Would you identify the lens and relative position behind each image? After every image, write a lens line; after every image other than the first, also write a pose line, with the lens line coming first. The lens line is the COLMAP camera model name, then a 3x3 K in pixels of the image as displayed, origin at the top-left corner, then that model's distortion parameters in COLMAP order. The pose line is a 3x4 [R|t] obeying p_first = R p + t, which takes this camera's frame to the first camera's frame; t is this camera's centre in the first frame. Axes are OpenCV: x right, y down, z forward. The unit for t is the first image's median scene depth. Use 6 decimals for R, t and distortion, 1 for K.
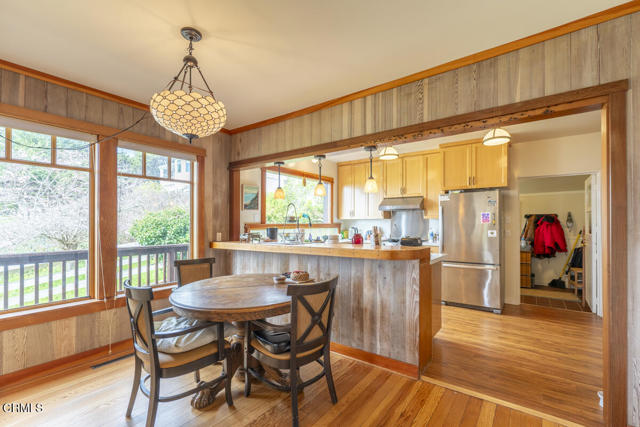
lens RADIAL K [[286.8, 0, 321.7], [0, 286.8, 222.6], [0, 0, 1]] dist [0.002375, 0.000164]
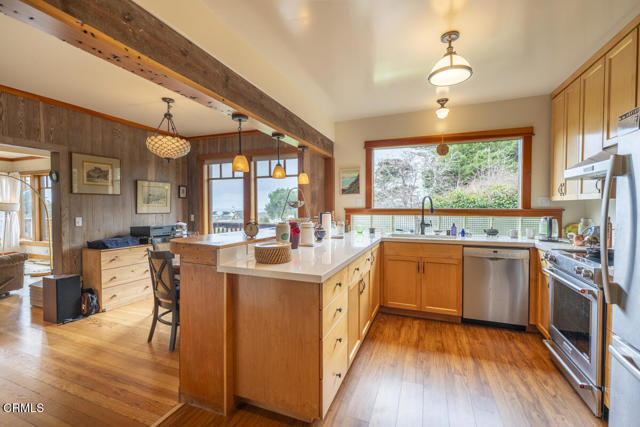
lens RADIAL K [[286.8, 0, 320.9], [0, 286.8, 212.2], [0, 0, 1]] dist [0.002375, 0.000164]
pose [[0.262417, 0.017286, -0.964800, 0.677538], [0.006010, 0.999791, 0.019547, -0.003077], [0.964936, -0.010928, 0.262258, 0.652618]]
